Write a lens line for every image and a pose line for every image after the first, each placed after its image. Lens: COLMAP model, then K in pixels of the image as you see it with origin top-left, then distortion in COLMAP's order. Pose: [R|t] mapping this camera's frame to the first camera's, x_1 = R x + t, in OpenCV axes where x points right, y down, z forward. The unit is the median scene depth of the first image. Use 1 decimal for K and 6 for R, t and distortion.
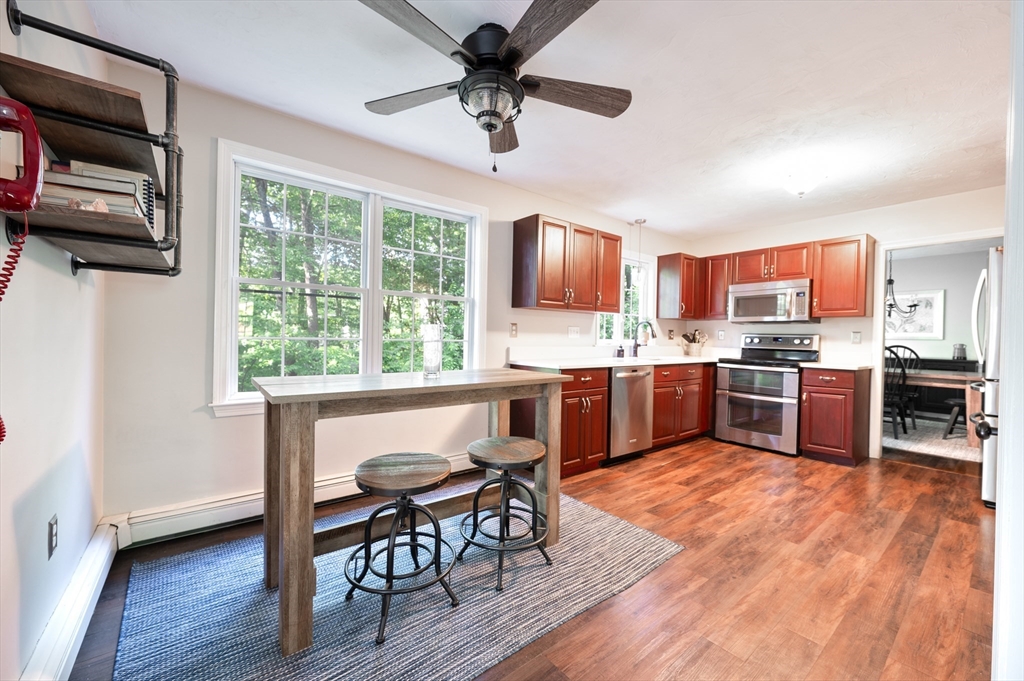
lens RADIAL K [[399.7, 0, 512.0], [0, 399.7, 340.5], [0, 0, 1]] dist [0.000672, 0.000031]
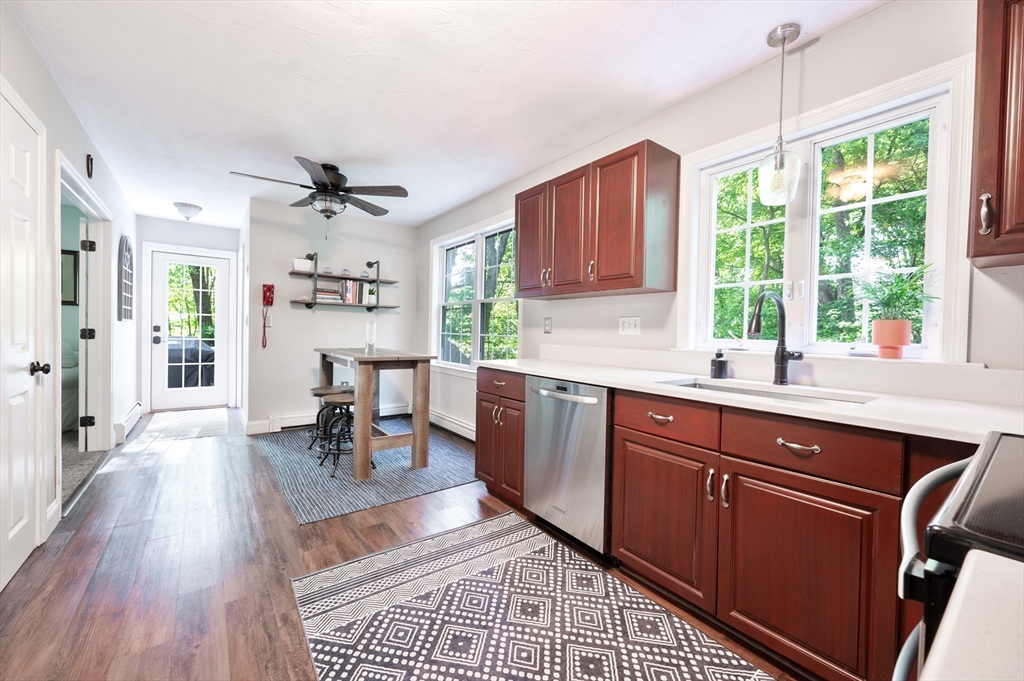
lens RADIAL K [[410.2, 0, 516.8], [0, 410.2, 334.6], [0, 0, 1]] dist [0.029253, -0.000034]
pose [[-0.020341, -0.008540, -0.999757, 0.761127], [-0.029618, 0.999530, -0.007936, 0.002956], [0.999354, 0.029449, -0.020584, 0.788457]]
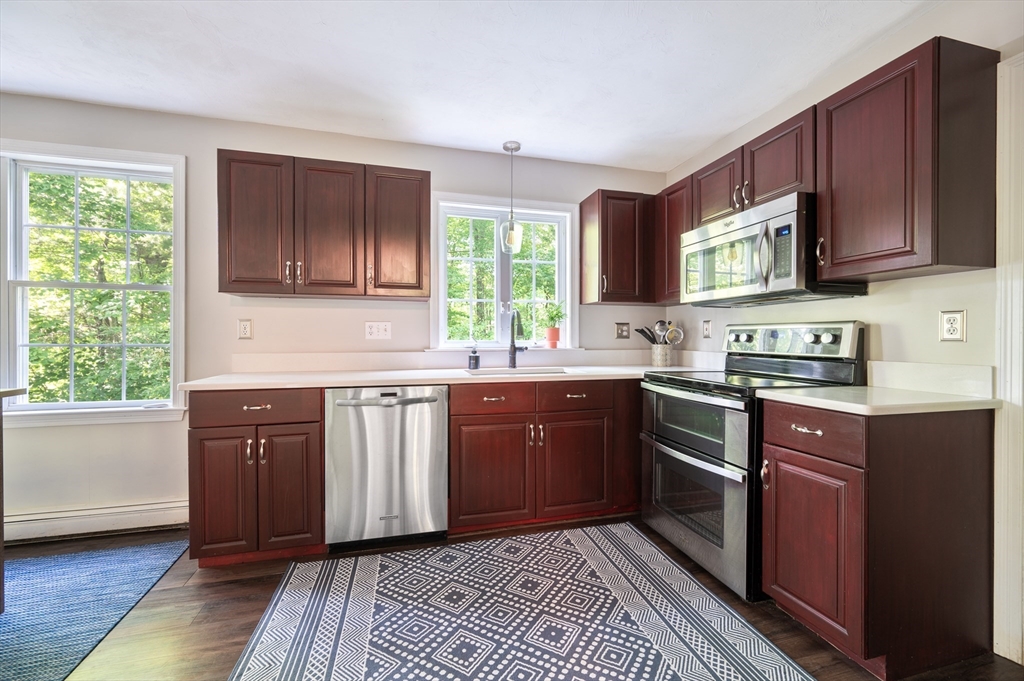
lens RADIAL K [[406.2, 0, 507.4], [0, 406.2, 338.6], [0, 0, 1]] dist [-0.002641, -0.000096]
pose [[0.919768, -0.018734, -0.392016, 0.577842], [0.013742, 0.999785, -0.015537, 0.005328], [0.392223, 0.008904, 0.919827, 0.440941]]
